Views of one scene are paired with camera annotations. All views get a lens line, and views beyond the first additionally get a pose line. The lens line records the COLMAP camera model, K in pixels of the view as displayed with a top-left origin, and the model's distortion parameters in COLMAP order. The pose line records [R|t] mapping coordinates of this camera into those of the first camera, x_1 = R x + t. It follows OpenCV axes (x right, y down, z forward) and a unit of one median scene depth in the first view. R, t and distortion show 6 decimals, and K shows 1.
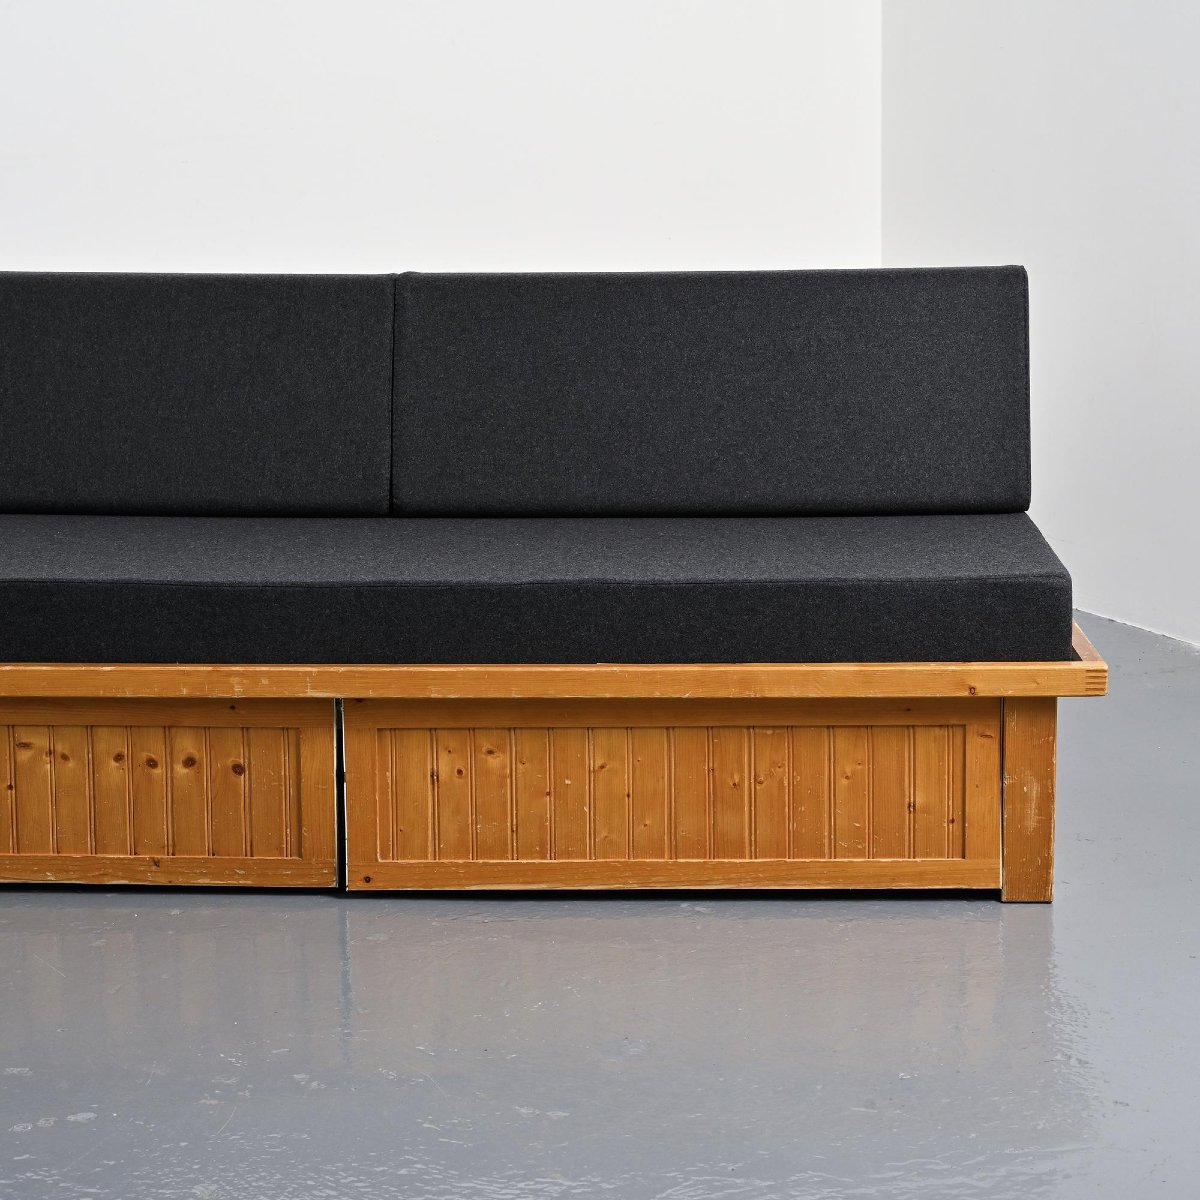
lens RADIAL K [[2718.4, 0, 606.7], [0, 2718.4, 597.1], [0, 0, 1]] dist [0.000052, 0.000000]
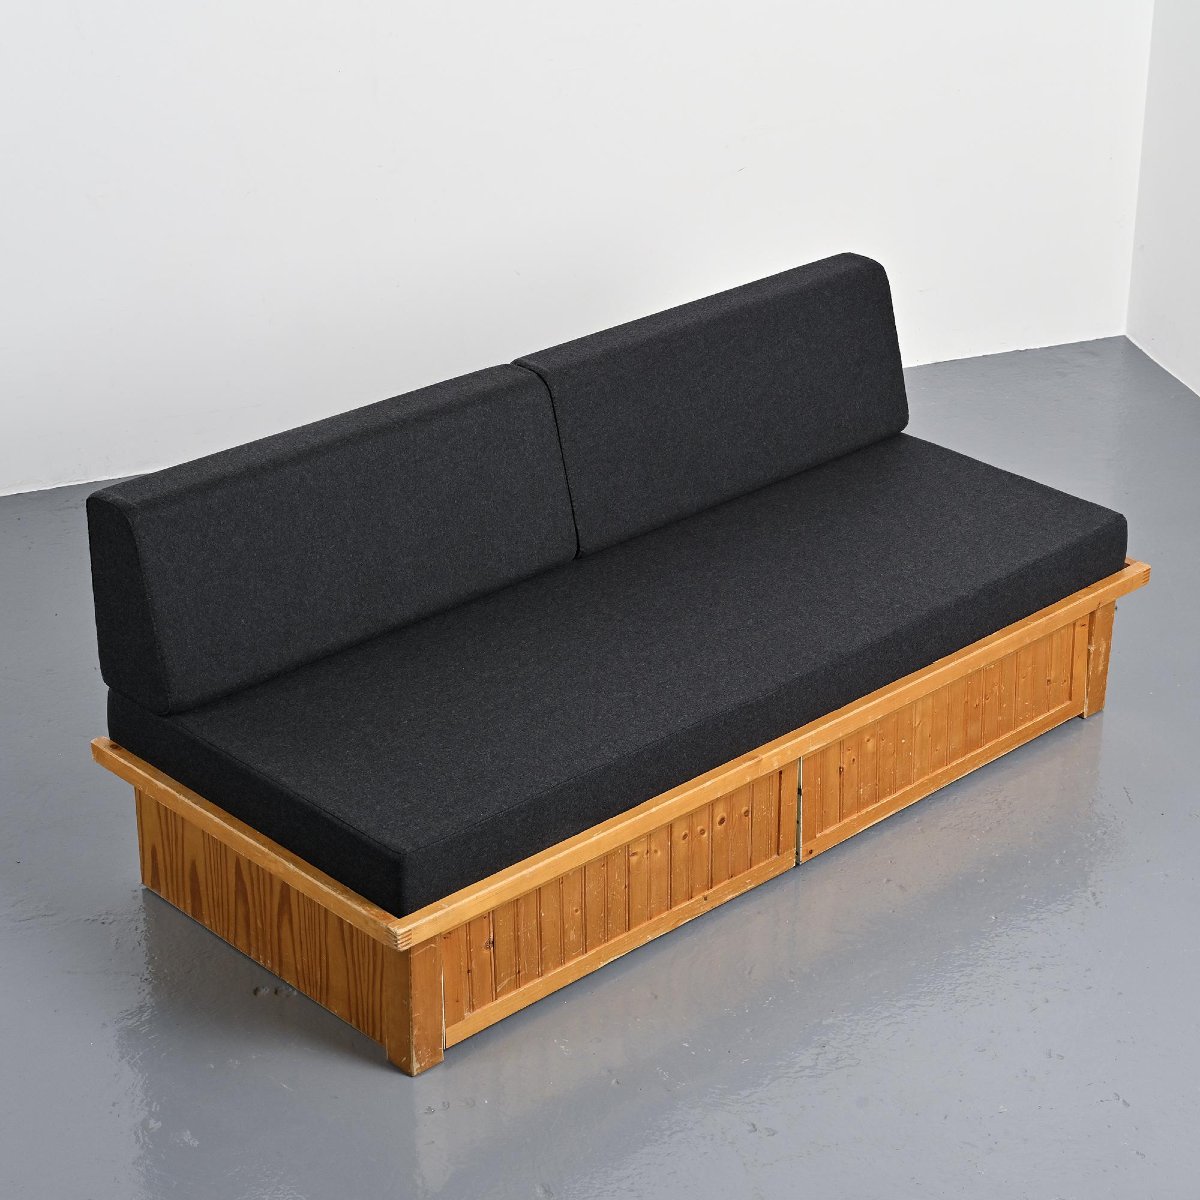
lens RADIAL K [[2637.4, 0, 606.8], [0, 2637.4, 603.9], [0, 0, 1]] dist [0.081324, 0.000000]
pose [[0.695307, -0.303793, 0.651351, -1.018307], [0.108560, 0.940269, 0.322660, -0.471903], [-0.710467, -0.153637, 0.686755, 0.156500]]
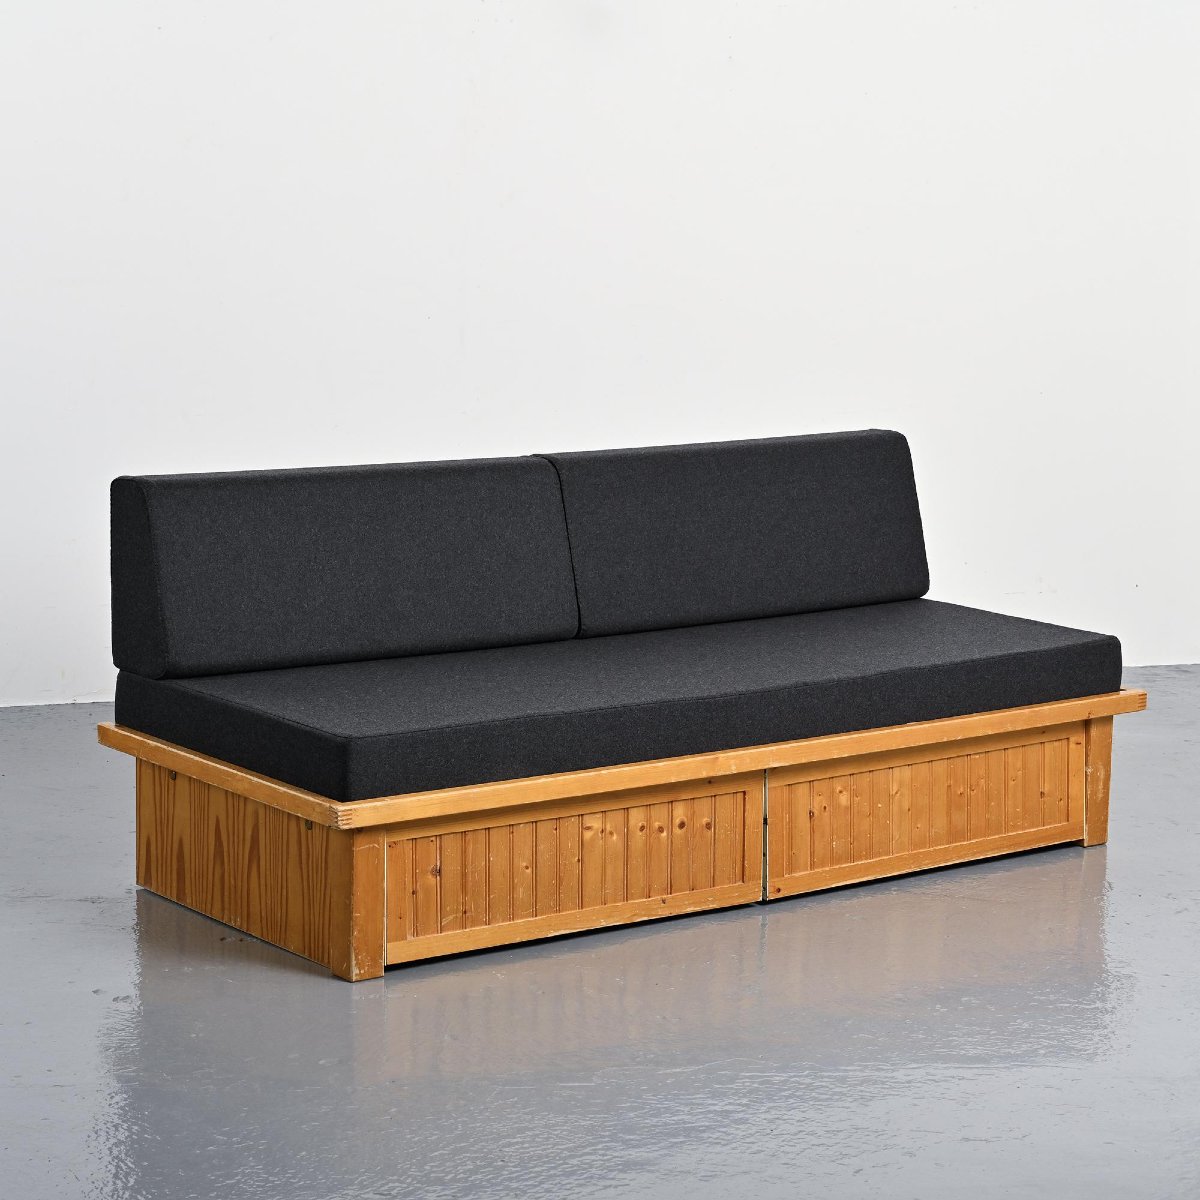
lens RADIAL K [[3043.7, 0, 589.9], [0, 3043.7, 600.1], [0, 0, 1]] dist [0.059833, 0.000000]
pose [[0.772587, -0.081111, 0.629707, -1.177390], [0.084288, 0.996130, 0.024897, -0.098873], [-0.629290, 0.033842, 0.776434, -0.199057]]
